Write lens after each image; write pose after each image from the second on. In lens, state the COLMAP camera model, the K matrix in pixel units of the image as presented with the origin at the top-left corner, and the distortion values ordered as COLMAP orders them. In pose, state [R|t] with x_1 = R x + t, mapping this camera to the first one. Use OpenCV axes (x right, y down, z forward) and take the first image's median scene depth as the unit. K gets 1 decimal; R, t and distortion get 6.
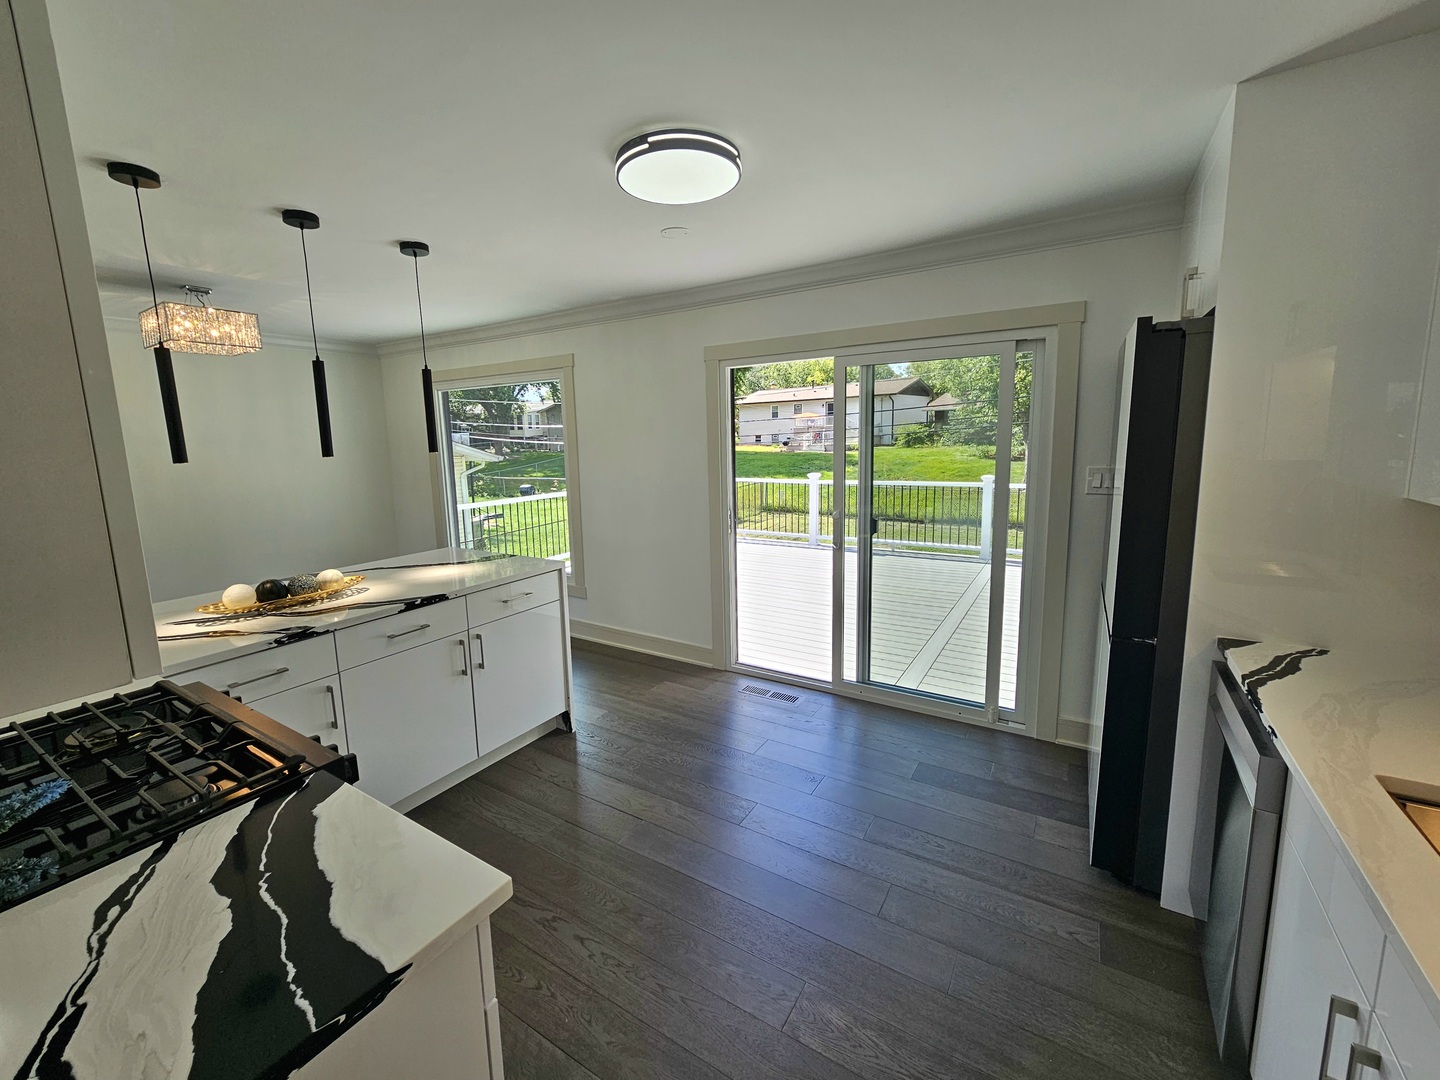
lens RADIAL K [[591.3, 0, 711.1], [0, 591.3, 525.0], [0, 0, 1]] dist [0.001838, -0.001898]
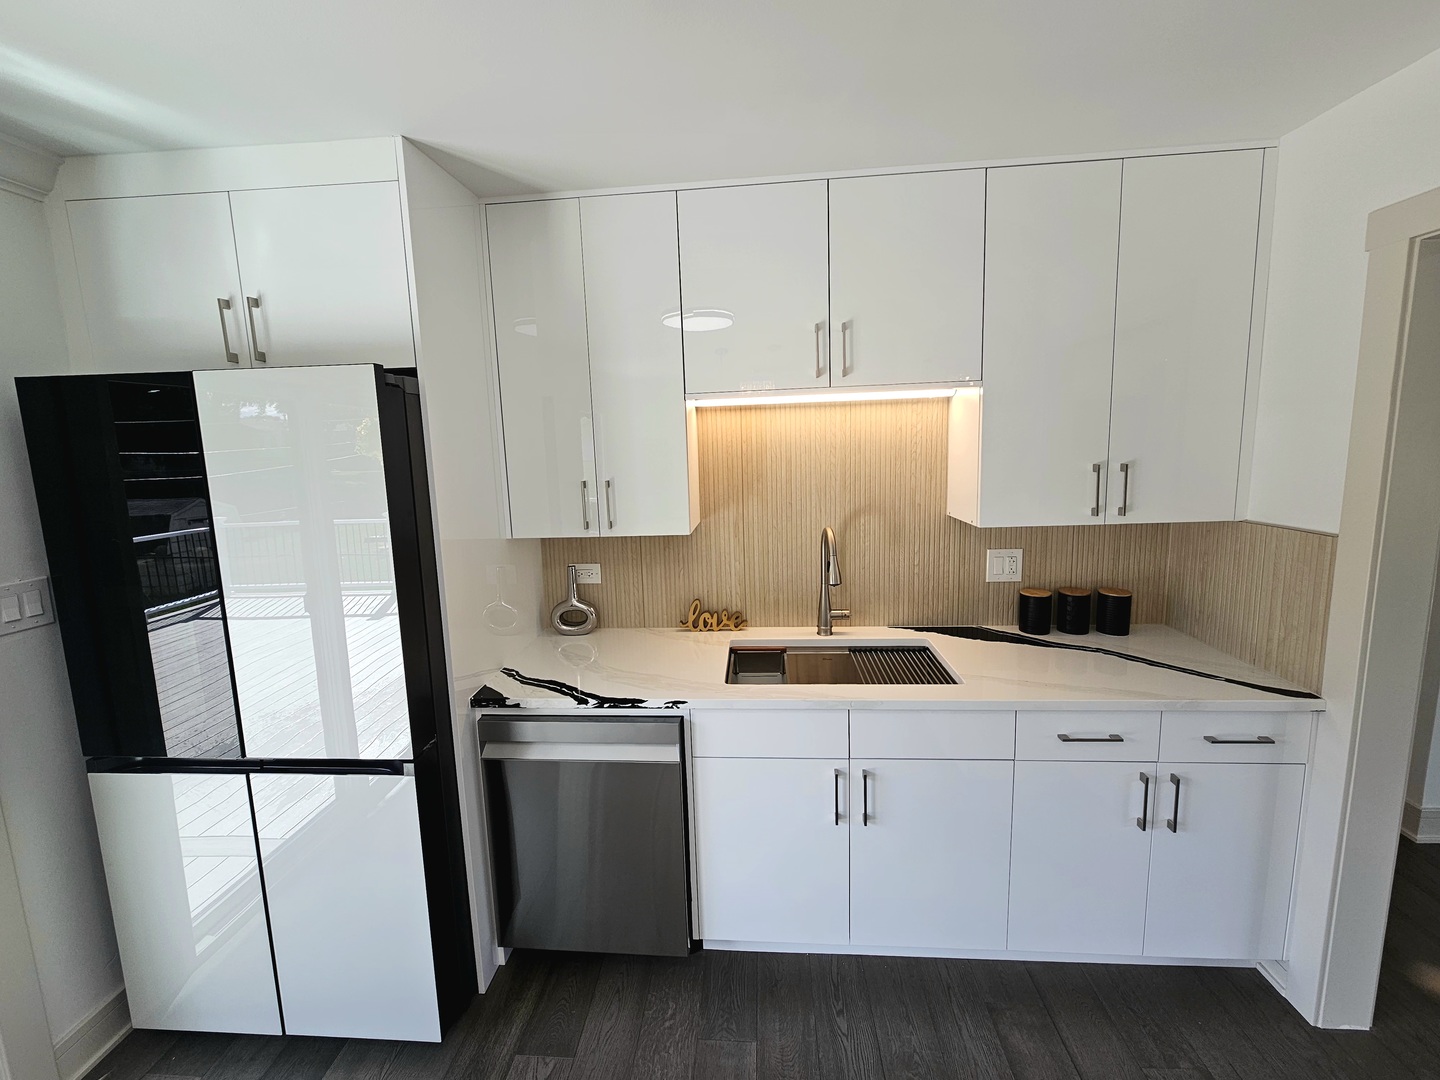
lens RADIAL K [[591.3, 0, 710.0], [0, 591.3, 525.6], [0, 0, 1]] dist [0.001838, -0.001898]
pose [[-0.457413, -0.087440, 0.884945, -0.080225], [0.180626, 0.965273, 0.188740, -0.086810], [-0.870717, 0.246176, -0.425735, 0.412813]]
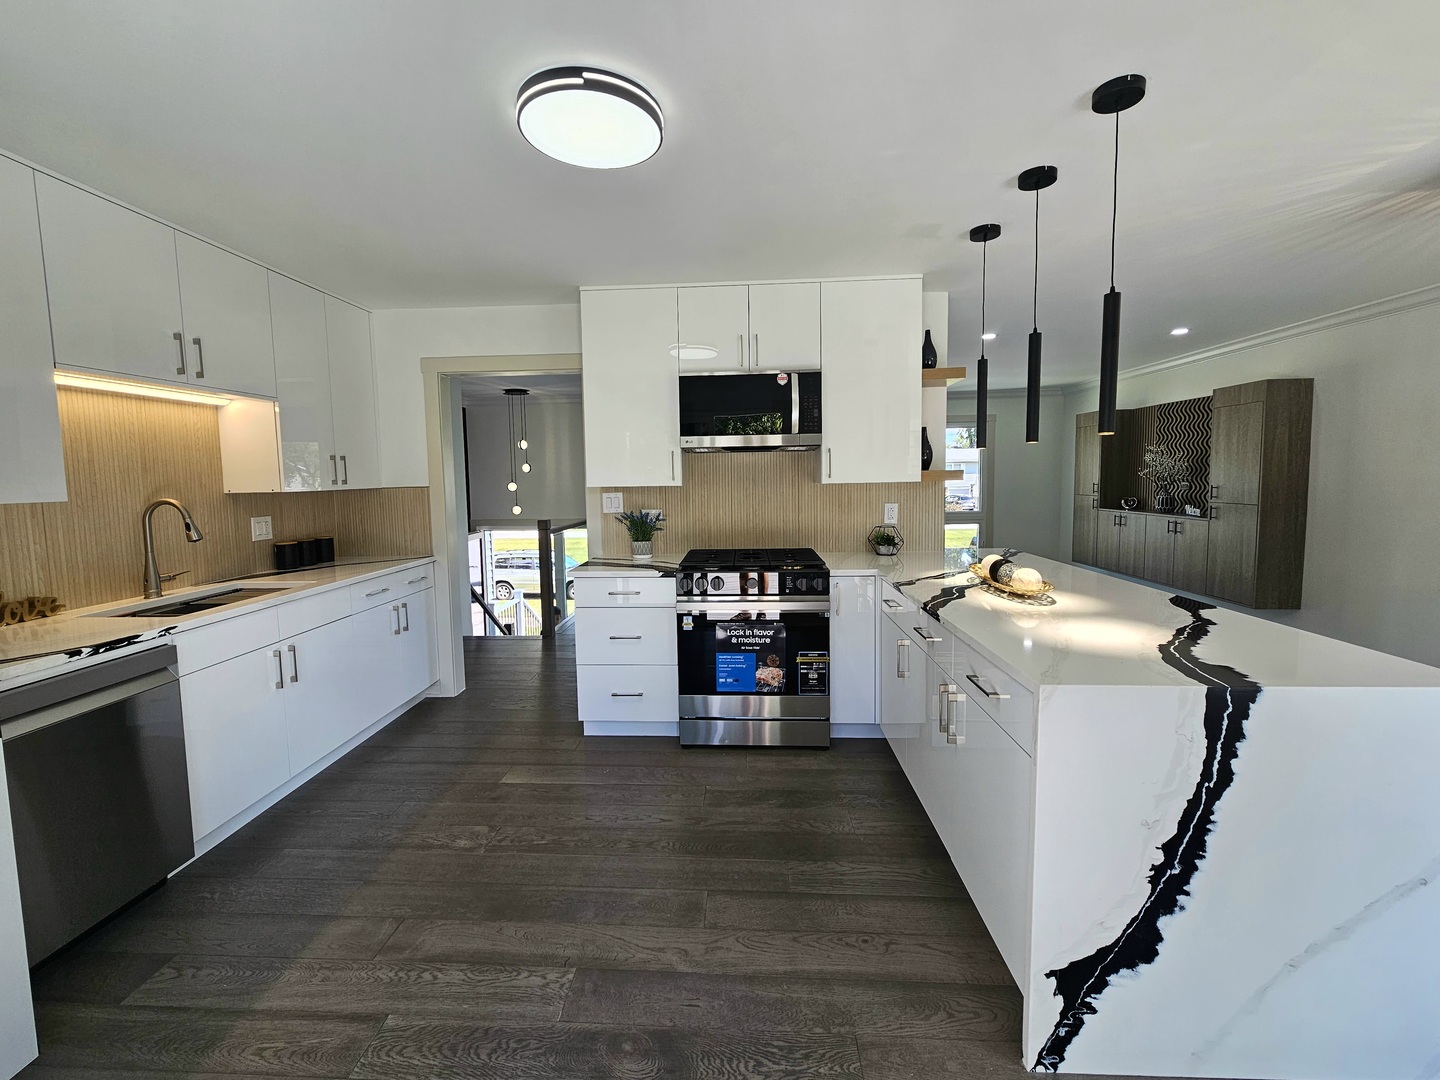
lens RADIAL K [[591.3, 0, 711.8], [0, 591.3, 506.1], [0, 0, 1]] dist [0.001838, -0.001898]
pose [[-0.875402, 0.066629, -0.478781, 0.119358], [-0.032960, 0.979923, 0.196633, -0.100218], [0.482270, 0.187913, -0.855631, 0.884048]]
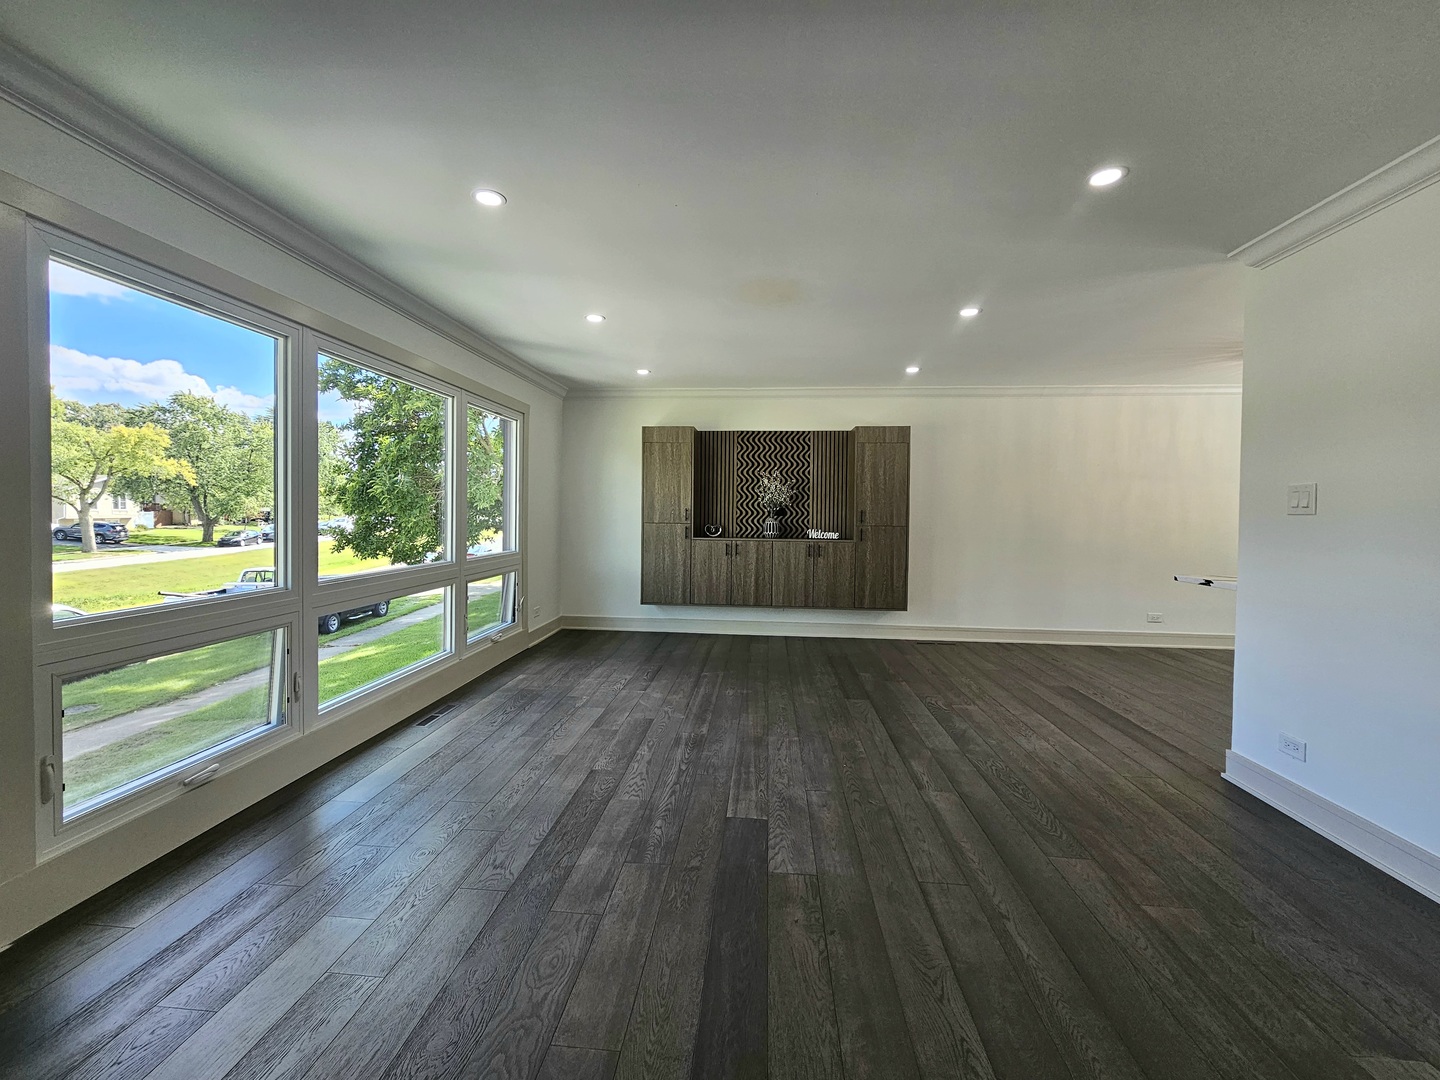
lens RADIAL K [[591.3, 0, 715.0], [0, 591.3, 515.2], [0, 0, 1]] dist [0.001838, -0.001898]
pose [[0.454522, 0.039745, -0.889849, -0.272447], [-0.159327, 0.986520, -0.037319, 0.162281], [0.876370, 0.158739, 0.454727, -0.504065]]
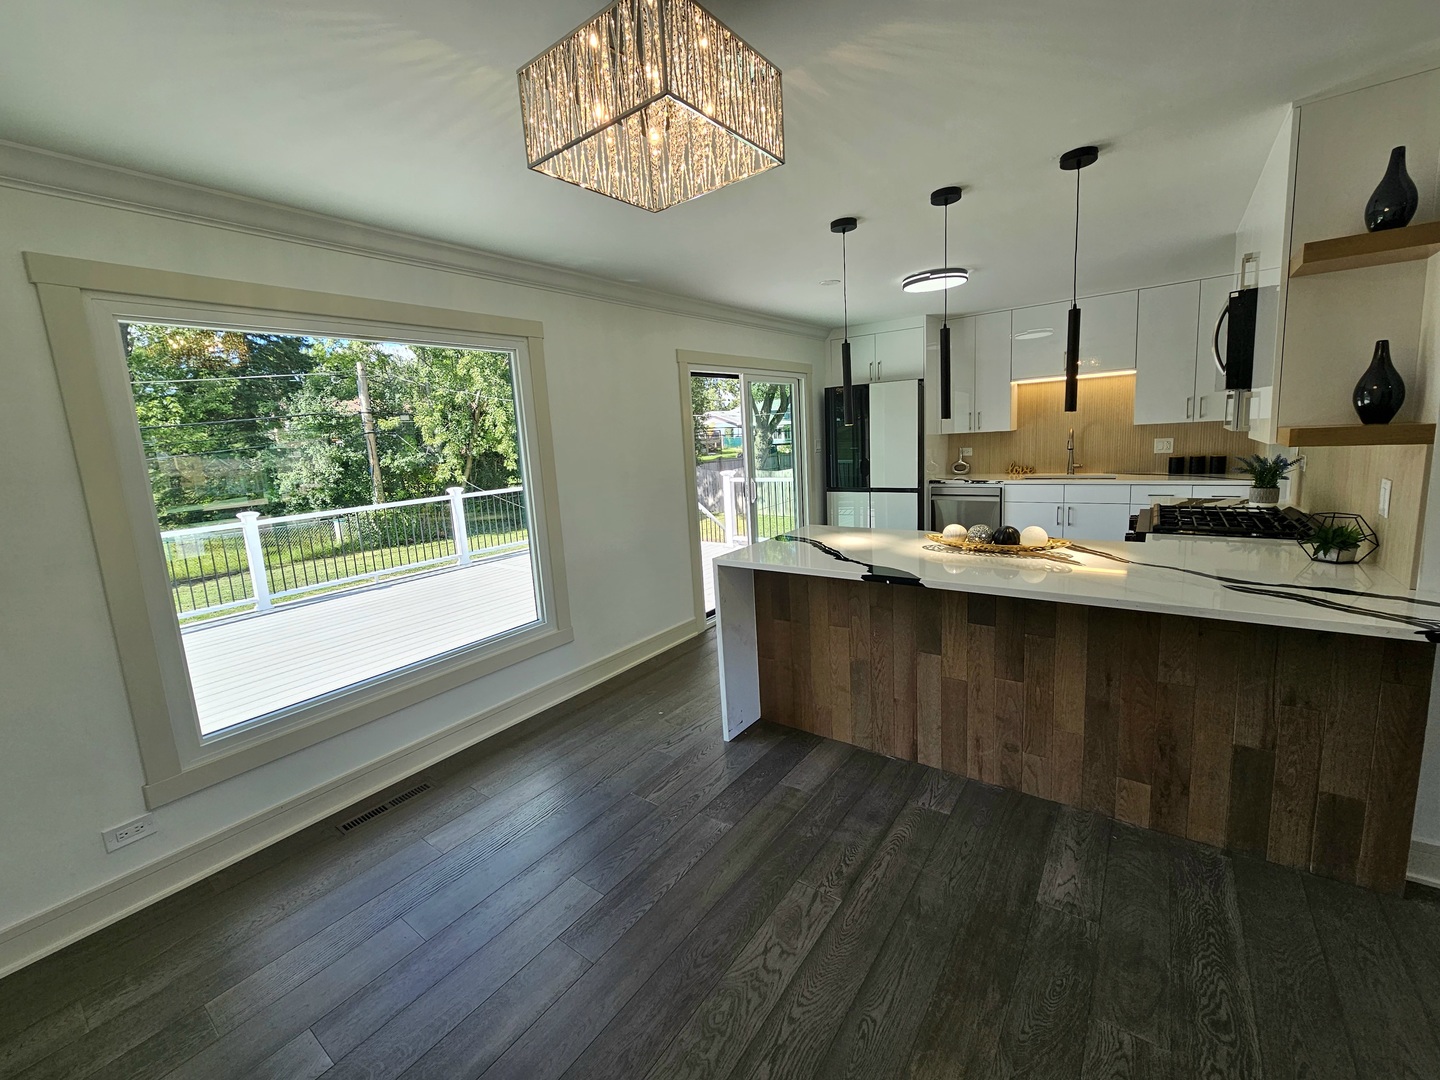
lens RADIAL K [[591.3, 0, 712.4], [0, 591.3, 525.8], [0, 0, 1]] dist [0.001838, -0.001898]
pose [[0.078919, -0.134932, 0.987707, -1.017771], [0.208656, 0.971087, 0.115989, -0.078903], [-0.974800, 0.196937, 0.104791, 0.769722]]
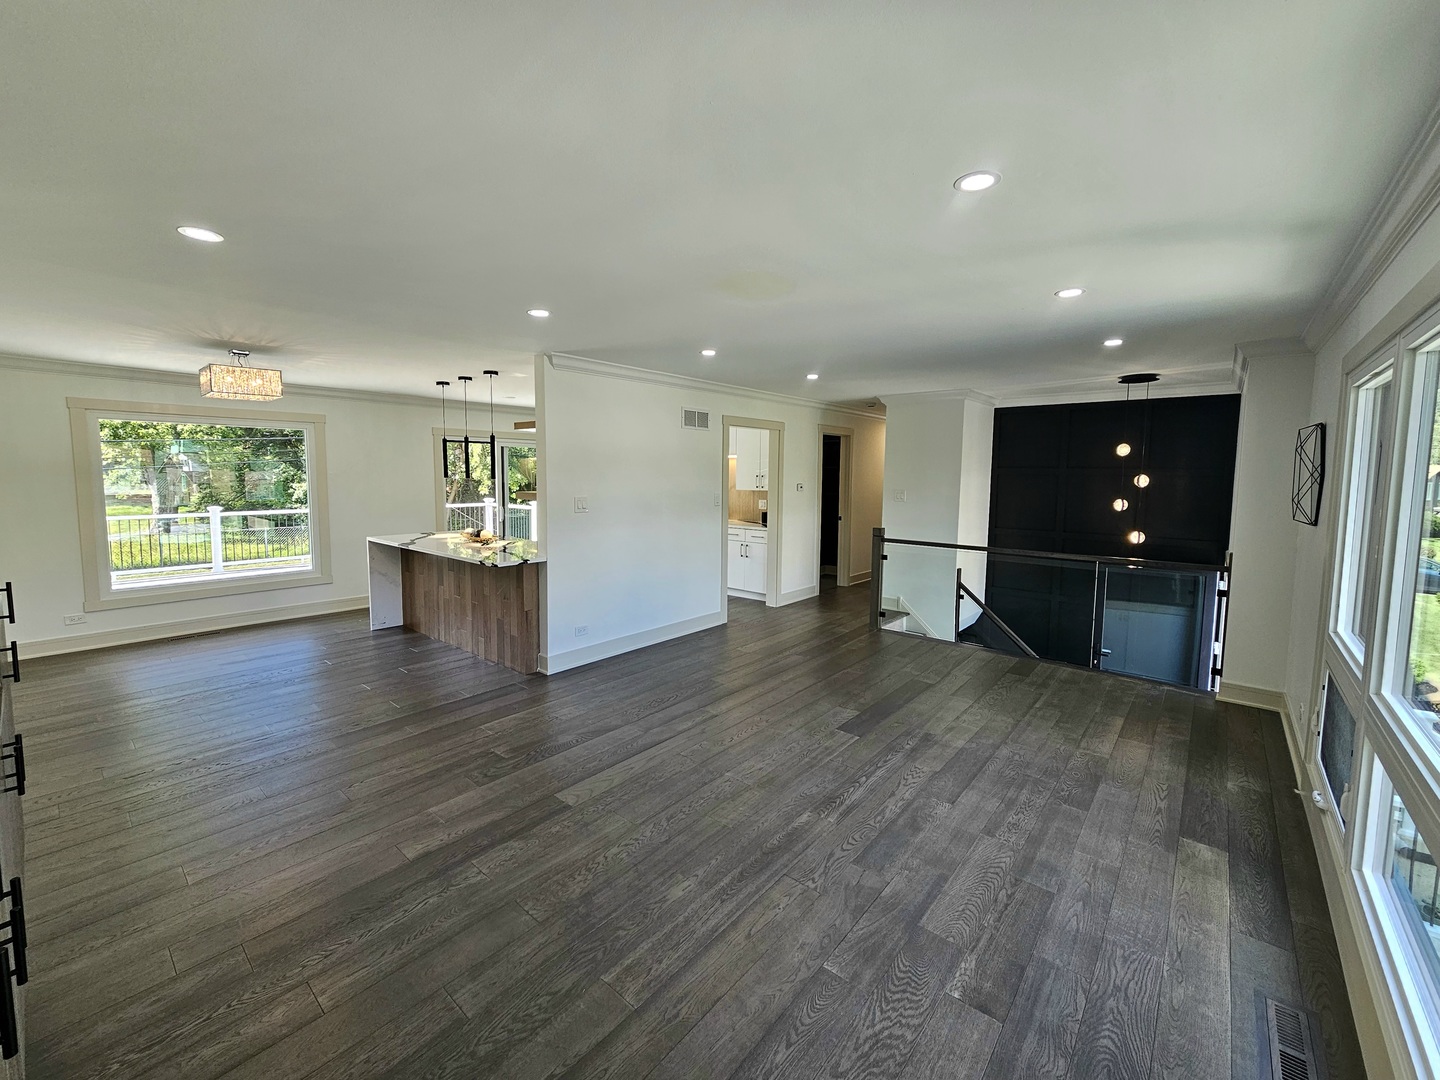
lens RADIAL K [[591.3, 0, 713.4], [0, 591.3, 526.4], [0, 0, 1]] dist [0.001838, -0.001898]
pose [[0.144769, -0.060282, 0.987627, -1.606439], [0.137686, 0.989659, 0.040224, 0.064455], [-0.979839, 0.130160, 0.151572, -0.152713]]
